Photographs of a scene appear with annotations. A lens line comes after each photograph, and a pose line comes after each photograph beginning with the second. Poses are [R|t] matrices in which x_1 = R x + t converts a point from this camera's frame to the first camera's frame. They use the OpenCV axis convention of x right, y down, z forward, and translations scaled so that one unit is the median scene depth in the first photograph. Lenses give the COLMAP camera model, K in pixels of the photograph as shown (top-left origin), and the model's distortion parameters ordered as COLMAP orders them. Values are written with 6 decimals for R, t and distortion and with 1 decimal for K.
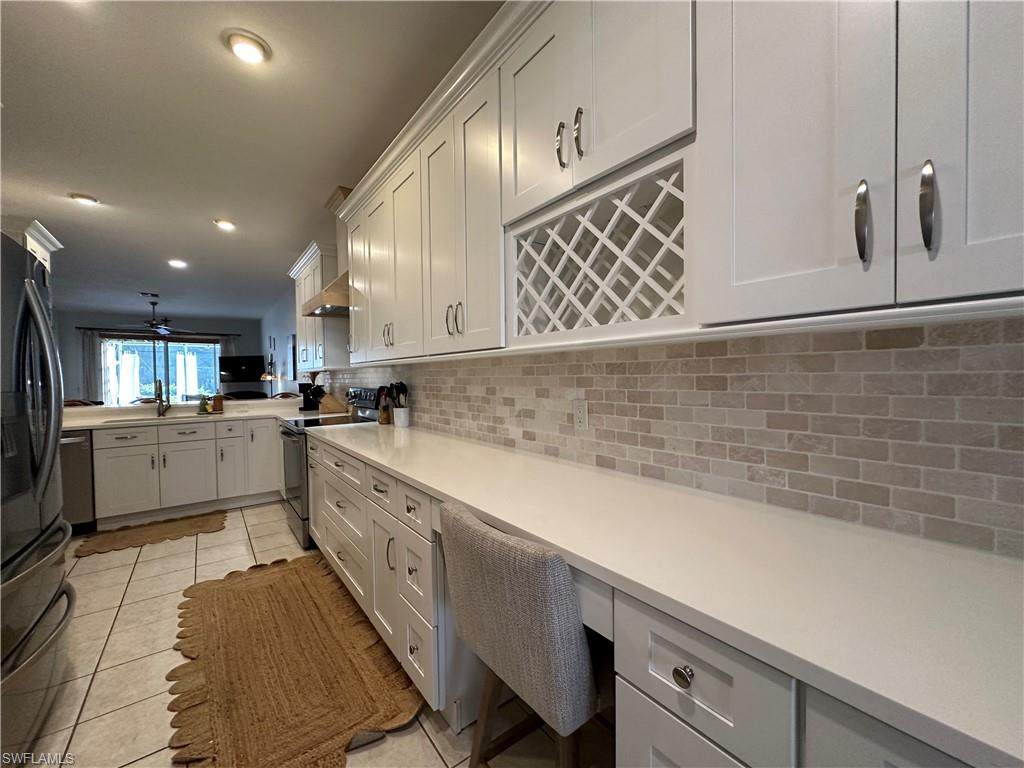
lens RADIAL K [[412.2, 0, 511.1], [0, 412.2, 383.0], [0, 0, 1]] dist [0.004587, 0.000458]
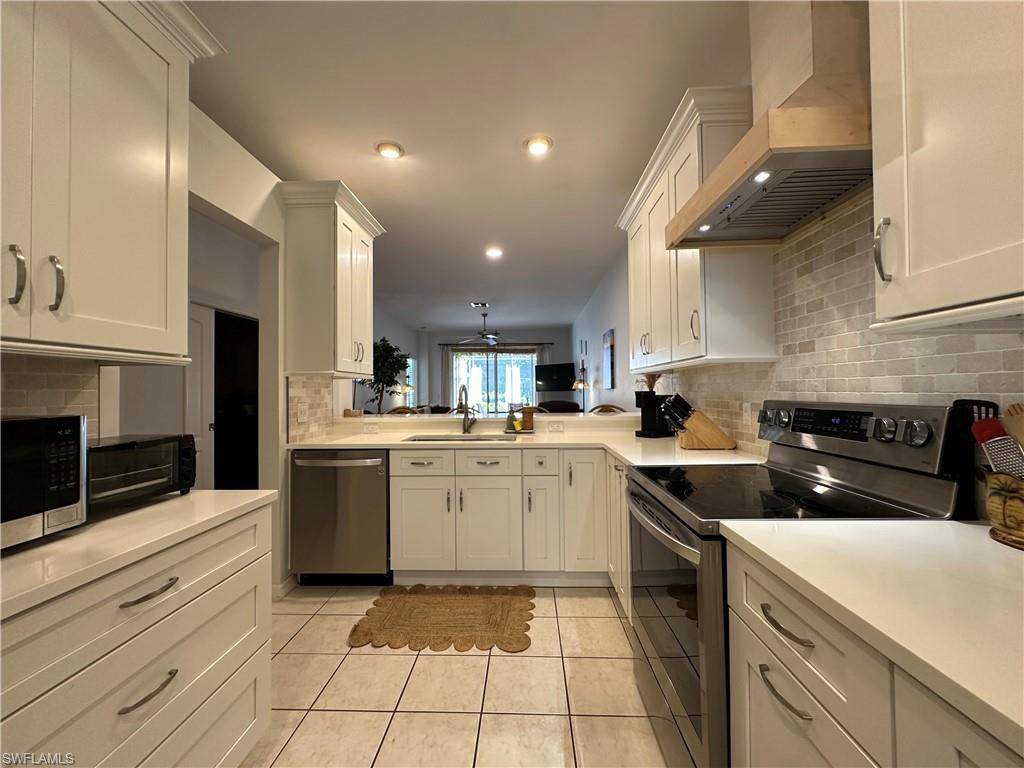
lens RADIAL K [[412.2, 0, 509.8], [0, 412.2, 383.8], [0, 0, 1]] dist [0.004587, 0.000458]
pose [[0.775523, -0.004739, -0.631301, -0.182410], [-0.011558, 0.999698, -0.021703, 0.003651], [0.631213, 0.024127, 0.775234, 0.274622]]
